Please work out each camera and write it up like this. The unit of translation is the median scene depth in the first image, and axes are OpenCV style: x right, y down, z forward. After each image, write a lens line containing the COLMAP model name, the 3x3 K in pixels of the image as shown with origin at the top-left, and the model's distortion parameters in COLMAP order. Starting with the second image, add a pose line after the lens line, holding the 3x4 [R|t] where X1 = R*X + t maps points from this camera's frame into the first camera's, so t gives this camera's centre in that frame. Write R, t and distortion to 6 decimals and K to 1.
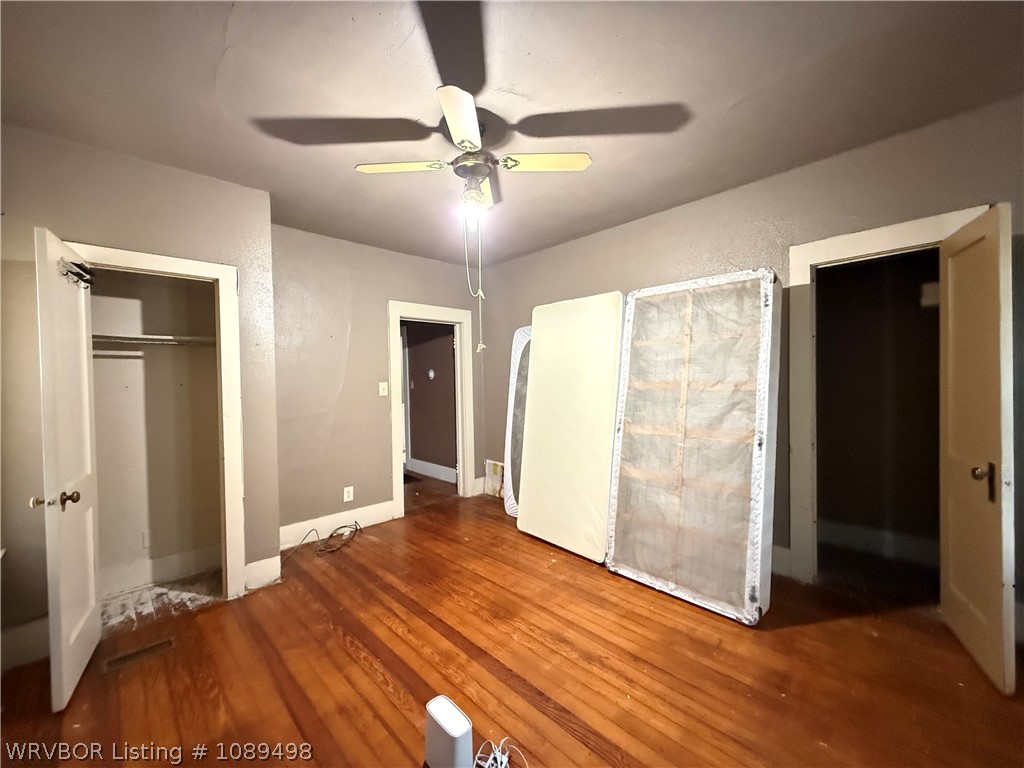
lens RADIAL K [[408.9, 0, 510.5], [0, 408.9, 386.3], [0, 0, 1]] dist [0.001881, 0.000064]
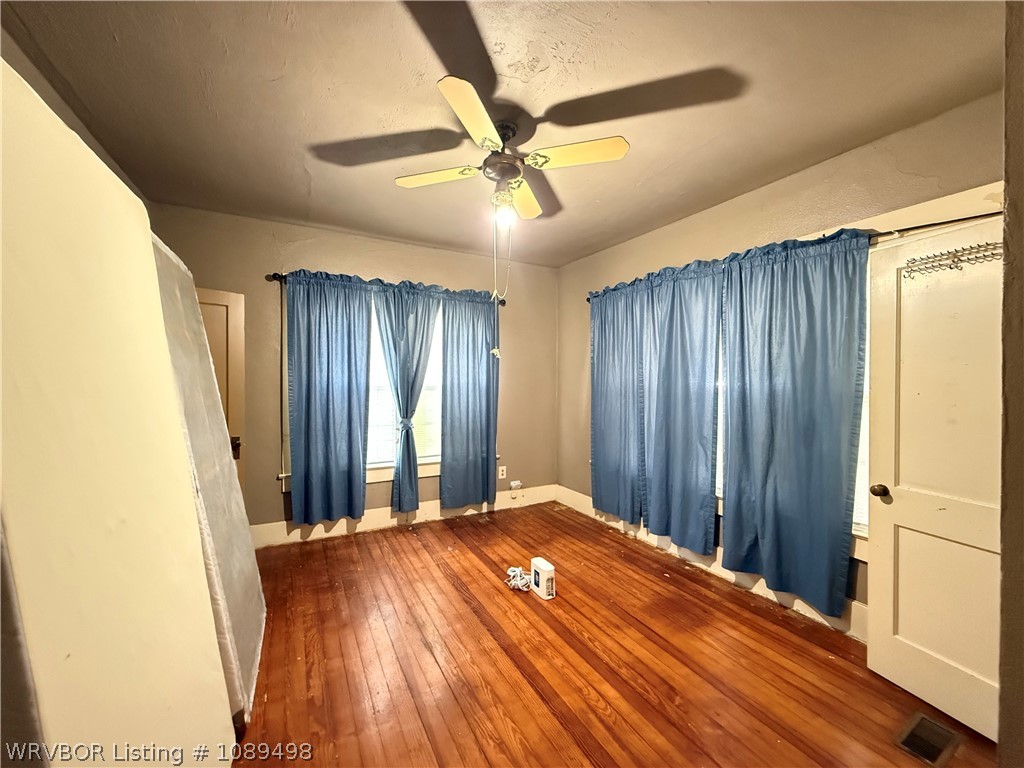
lens RADIAL K [[405.7, 0, 511.7], [0, 405.7, 381.7], [0, 0, 1]] dist [-0.004608, 0.000183]
pose [[-0.961582, 0.011171, 0.274292, -0.368261], [0.019273, 0.999453, 0.026862, -0.058787], [-0.273842, 0.031116, -0.961271, 1.929165]]
